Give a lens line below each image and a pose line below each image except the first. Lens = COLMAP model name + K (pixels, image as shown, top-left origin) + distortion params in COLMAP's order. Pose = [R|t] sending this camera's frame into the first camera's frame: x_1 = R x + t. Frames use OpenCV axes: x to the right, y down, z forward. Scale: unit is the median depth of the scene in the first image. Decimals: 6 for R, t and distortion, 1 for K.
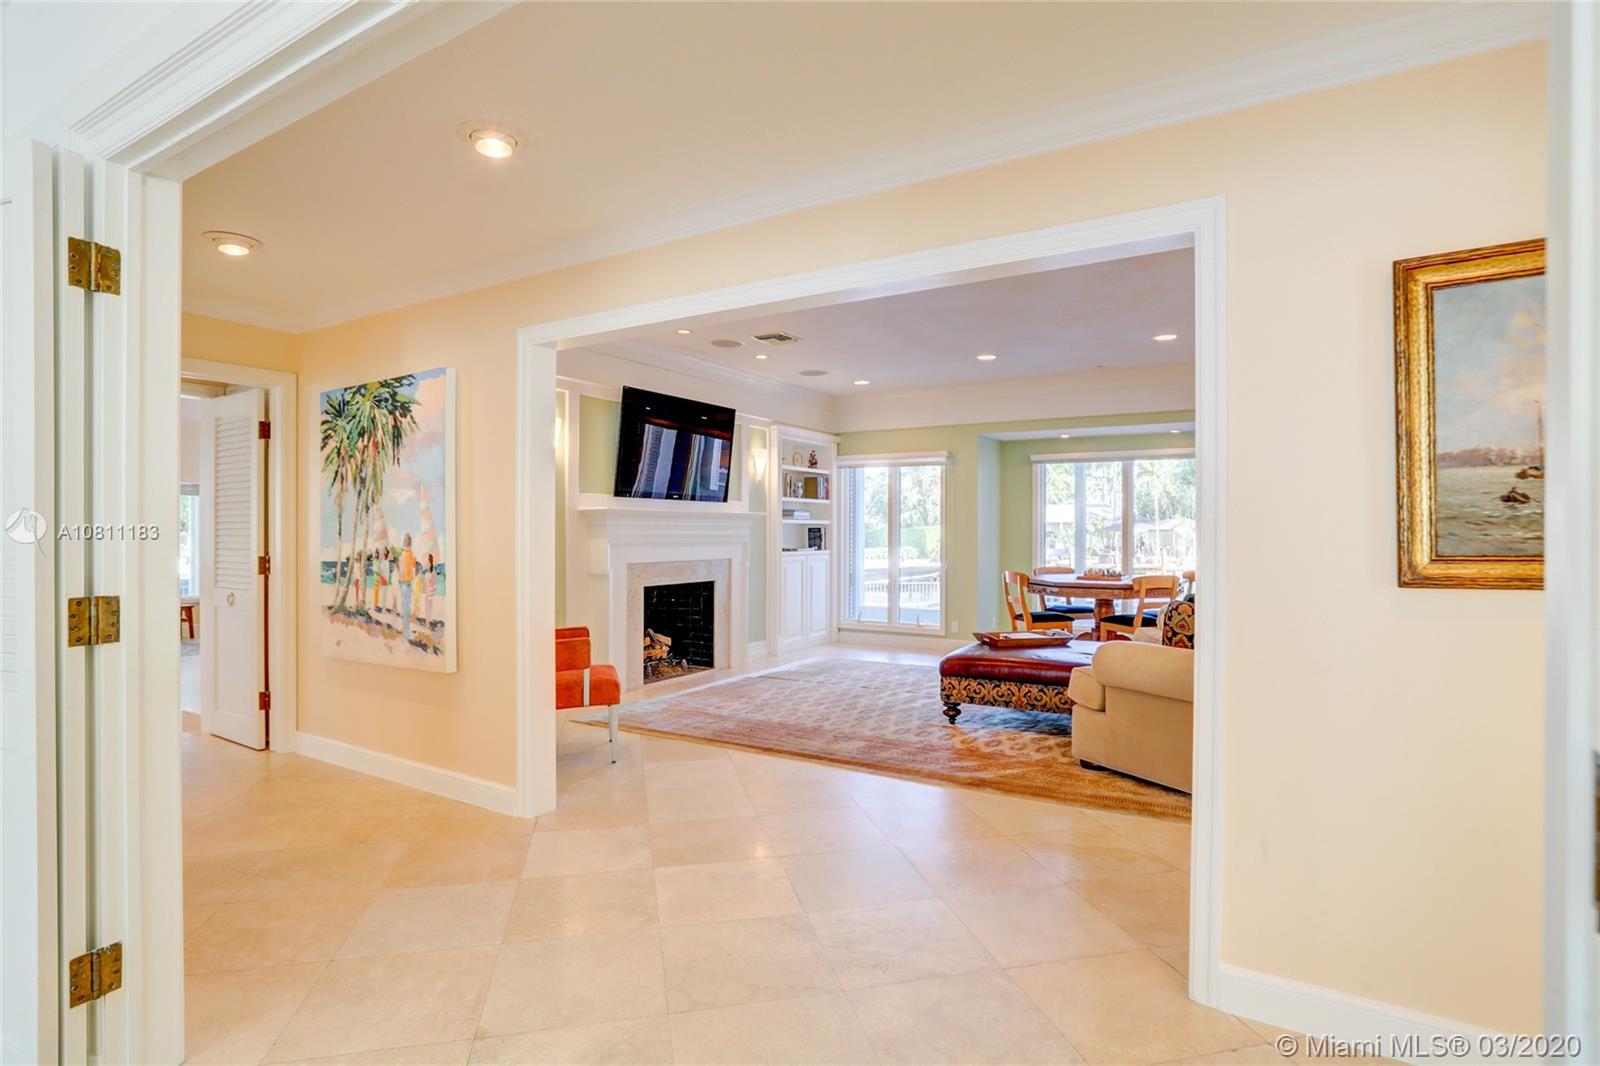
lens RADIAL K [[836.7, 0, 825.7], [0, 836.7, 529.9], [0, 0, 1]] dist [-0.022811, 0.000939]
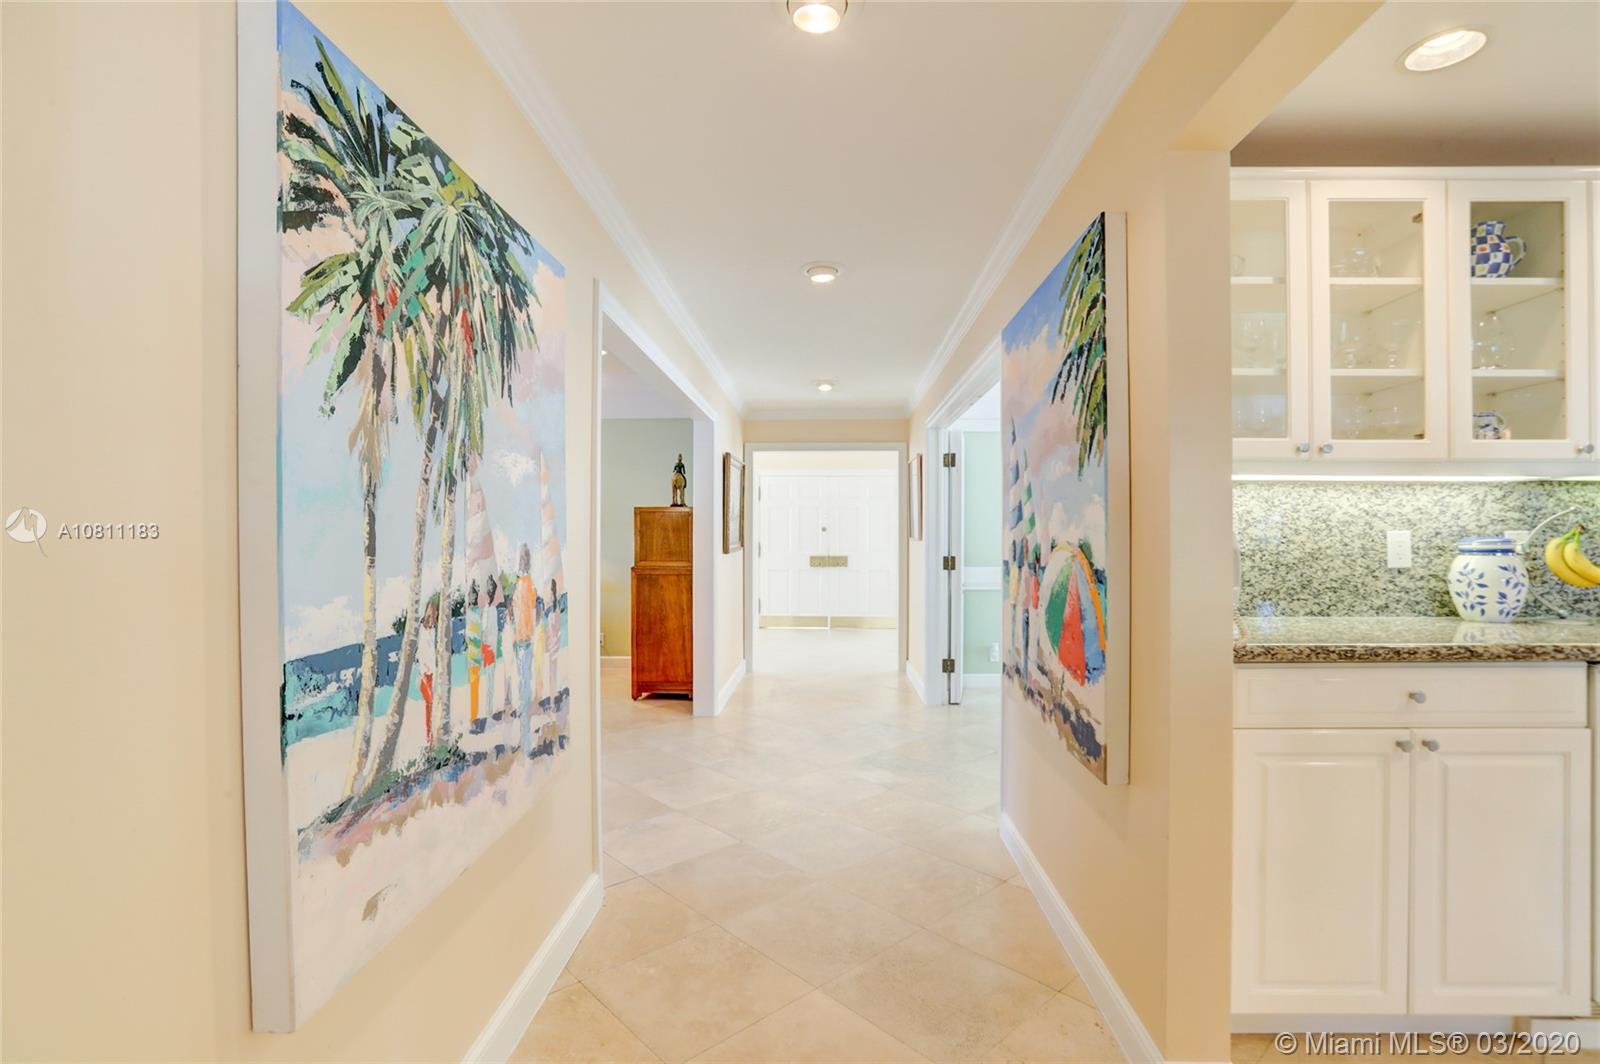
lens RADIAL K [[744.7, 0, 797.3], [0, 744.7, 539.1], [0, 0, 1]] dist [-0.039624, 0.008251]
pose [[-0.490474, -0.003686, 0.871448, -0.921392], [-0.000098, 0.999991, 0.004175, -0.000607], [-0.871456, 0.001962, -0.490470, 1.018818]]
